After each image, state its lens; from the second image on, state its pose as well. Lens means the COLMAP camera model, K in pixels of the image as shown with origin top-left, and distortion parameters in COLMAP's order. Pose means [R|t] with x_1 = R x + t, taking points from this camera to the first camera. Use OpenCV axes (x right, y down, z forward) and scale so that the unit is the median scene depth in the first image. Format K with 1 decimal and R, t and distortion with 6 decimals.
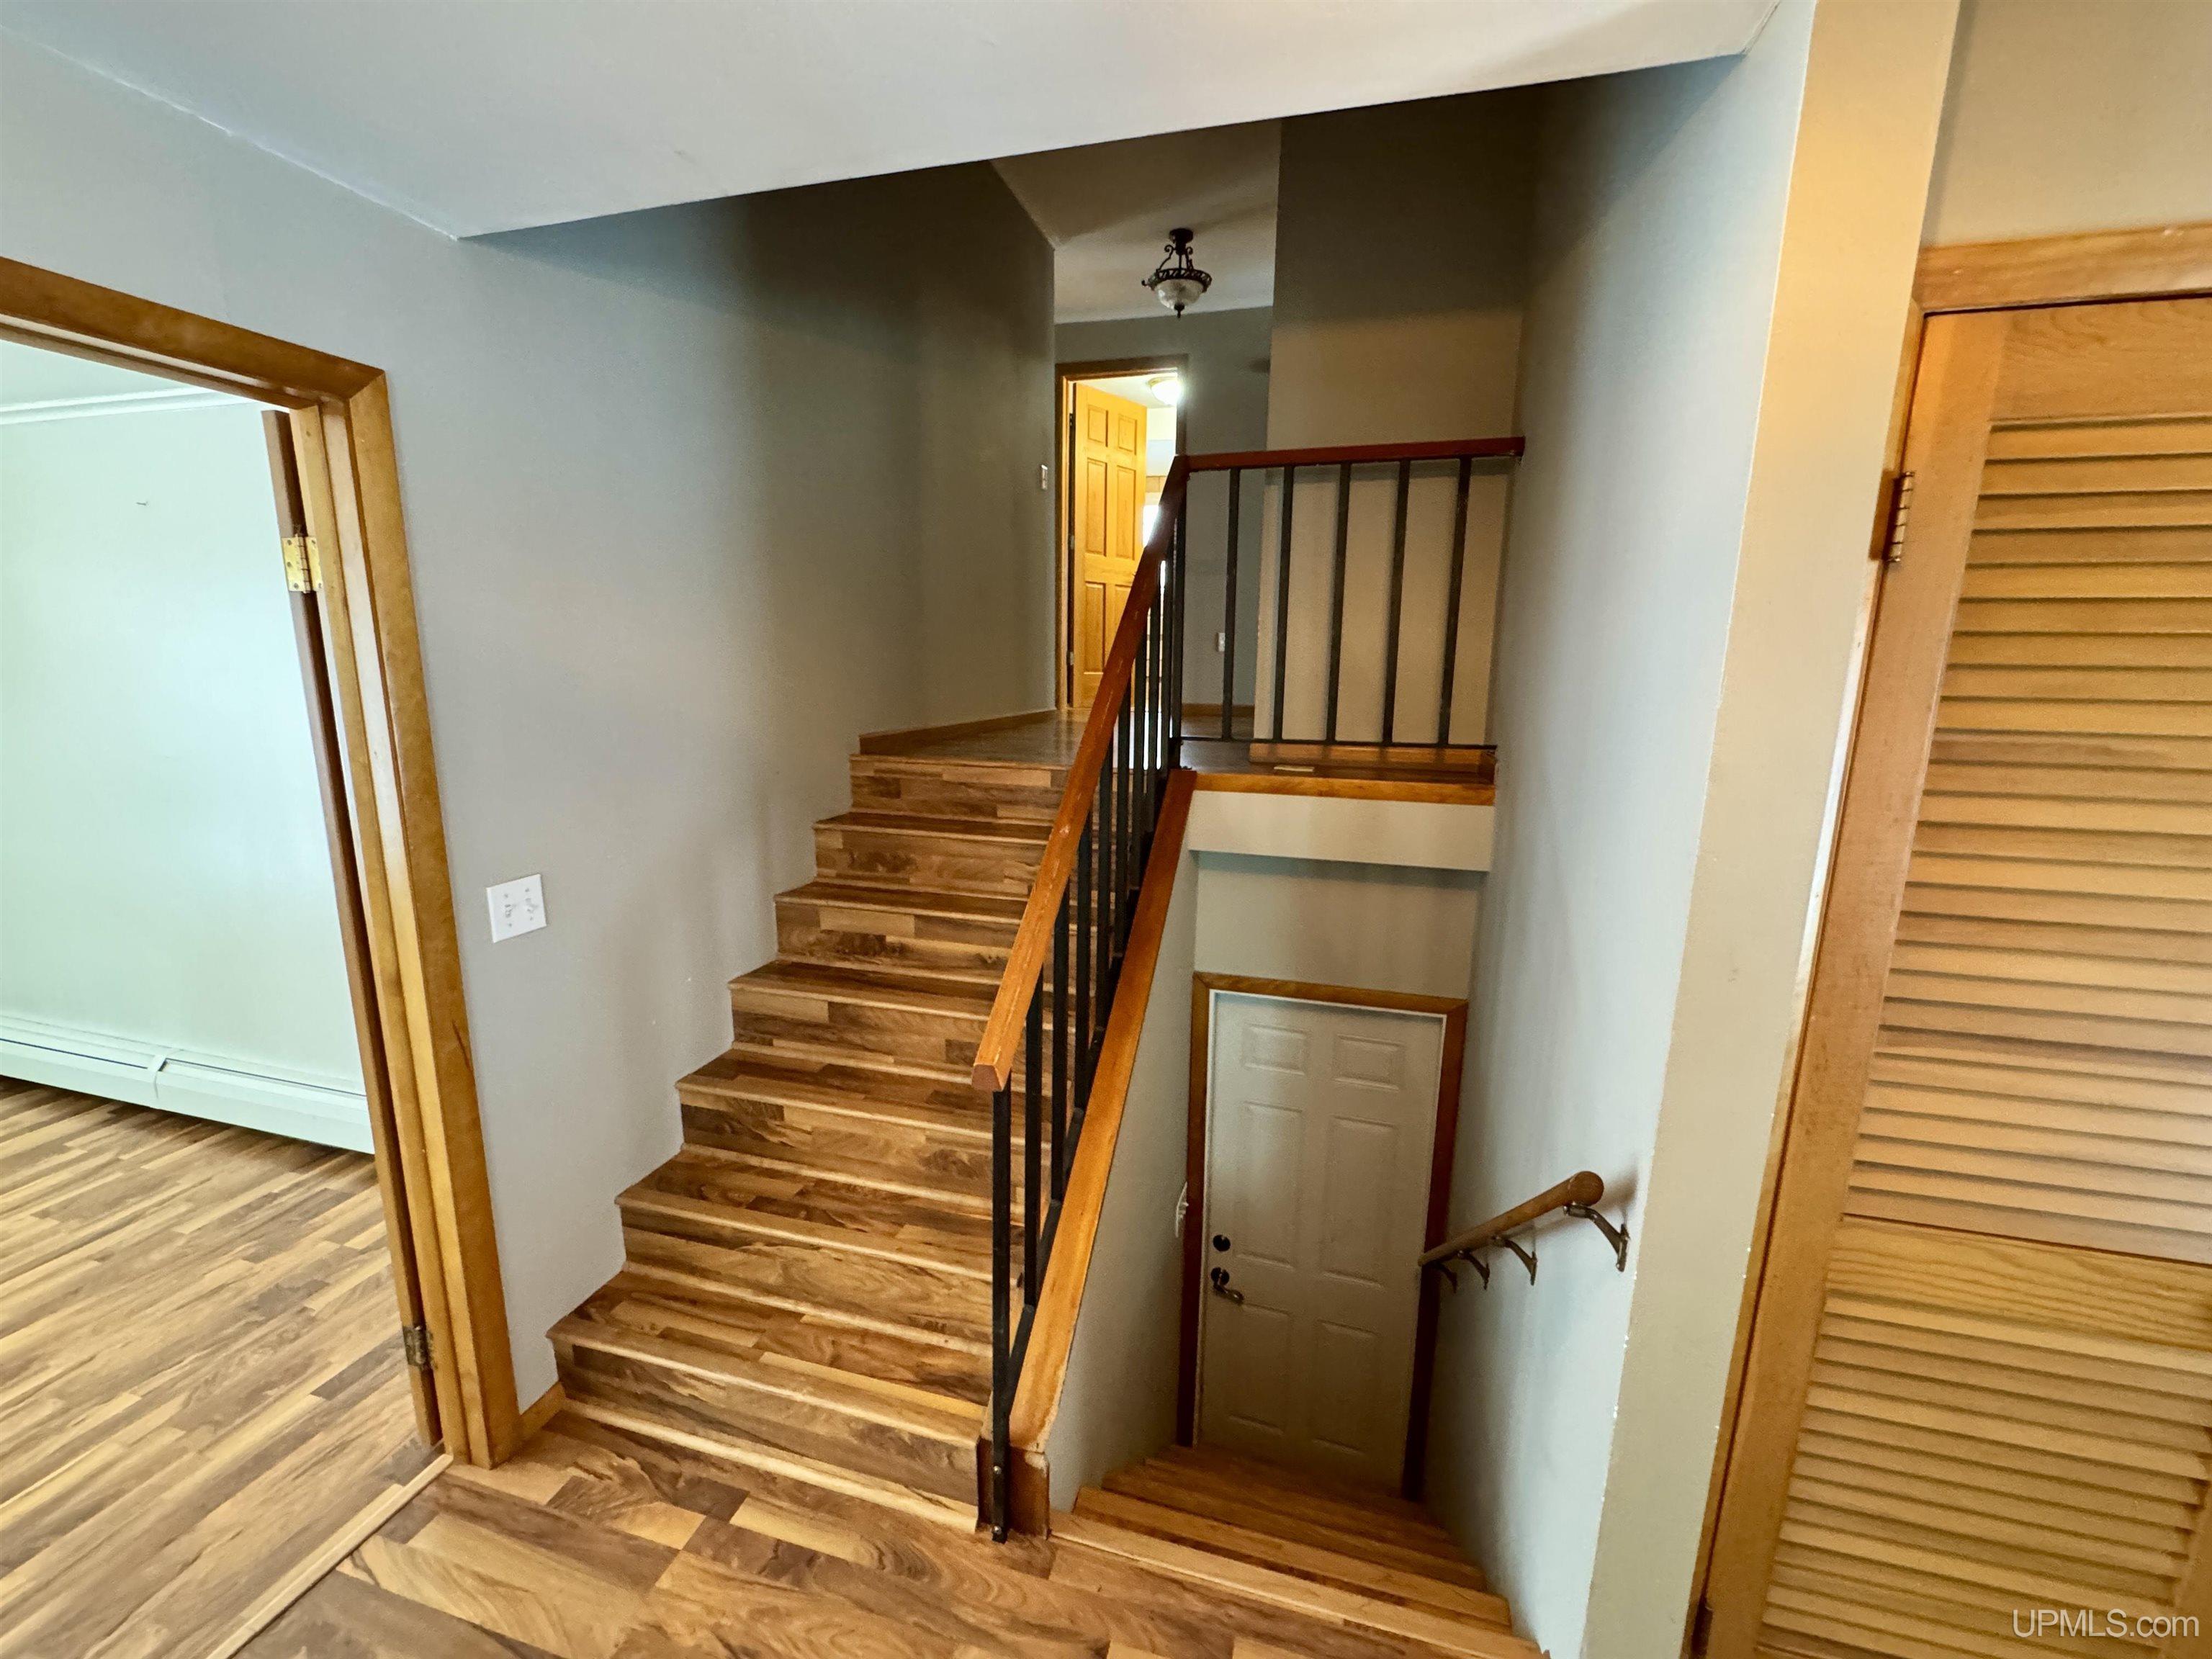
lens RADIAL K [[887.9, 0, 1098.9], [0, 887.9, 820.0], [0, 0, 1]] dist [0.000159, -0.000050]
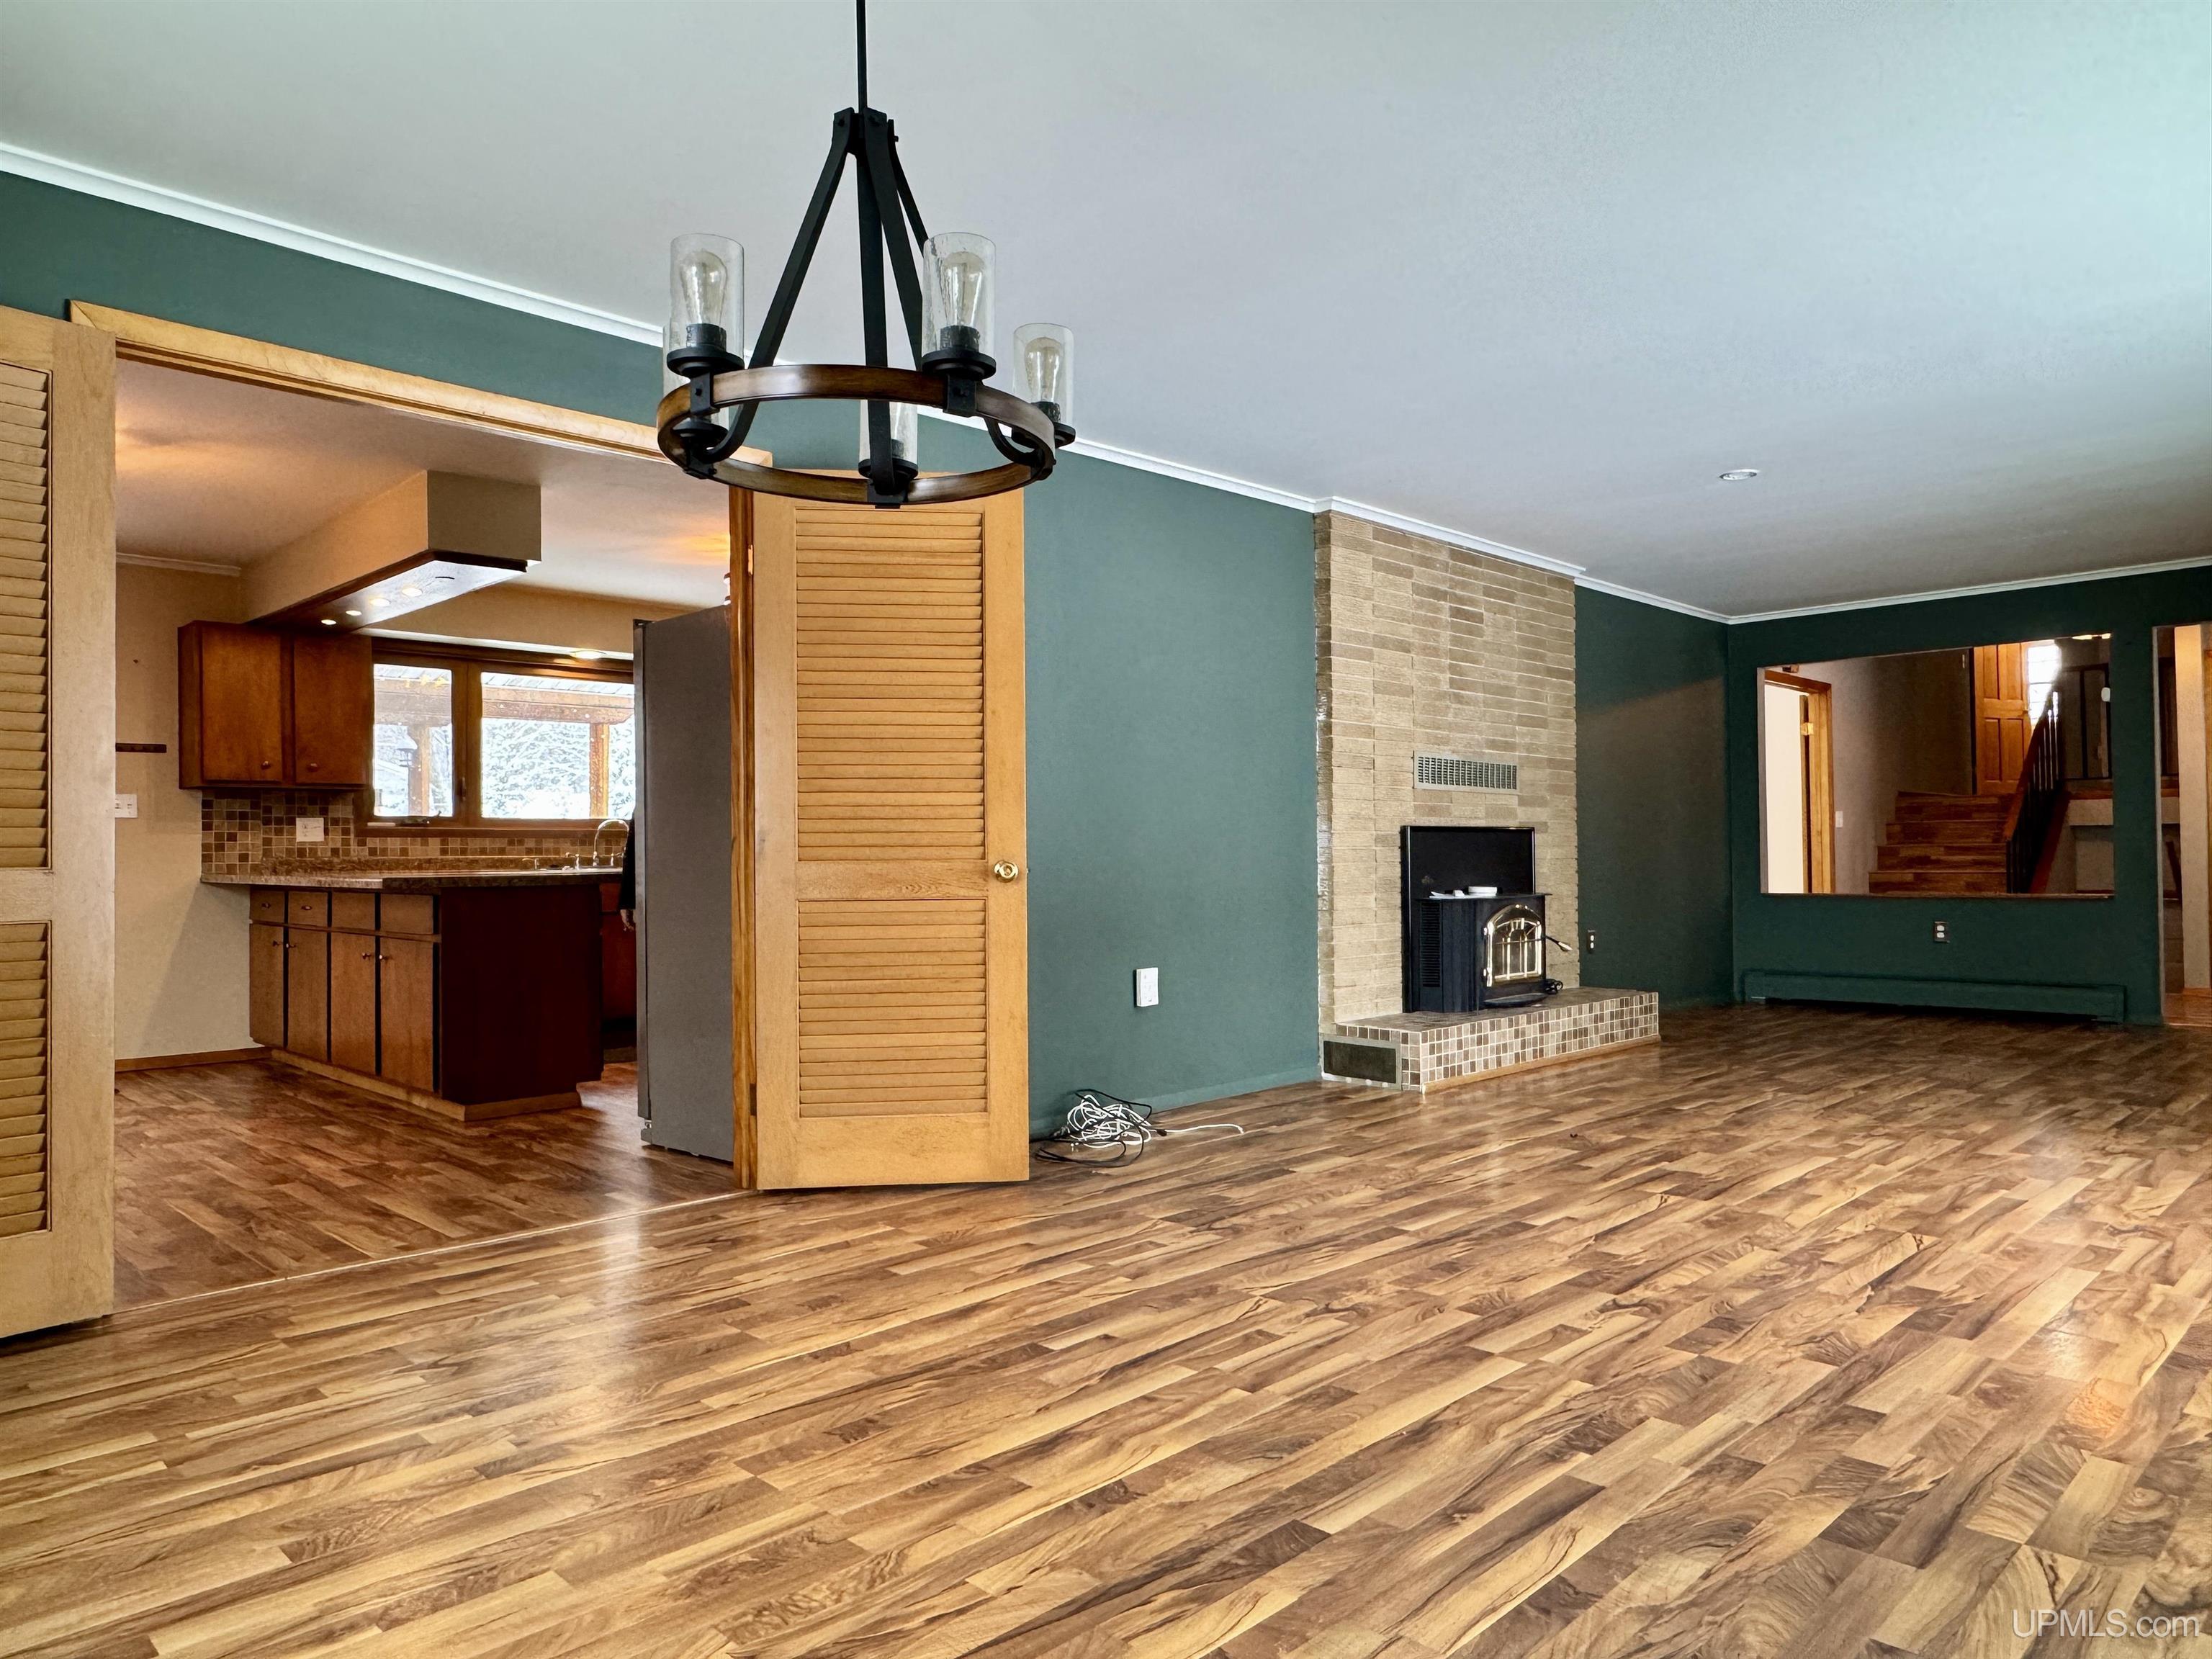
lens RADIAL K [[1438.6, 0, 1108.9], [0, 1438.6, 829.2], [0, 0, 1]] dist [0.003932, 0.002722]
pose [[0.866853, -0.031497, -0.497567, -0.203643], [-0.071013, 0.980027, -0.185755, 0.920925], [0.493480, 0.196356, 0.847303, -3.448153]]
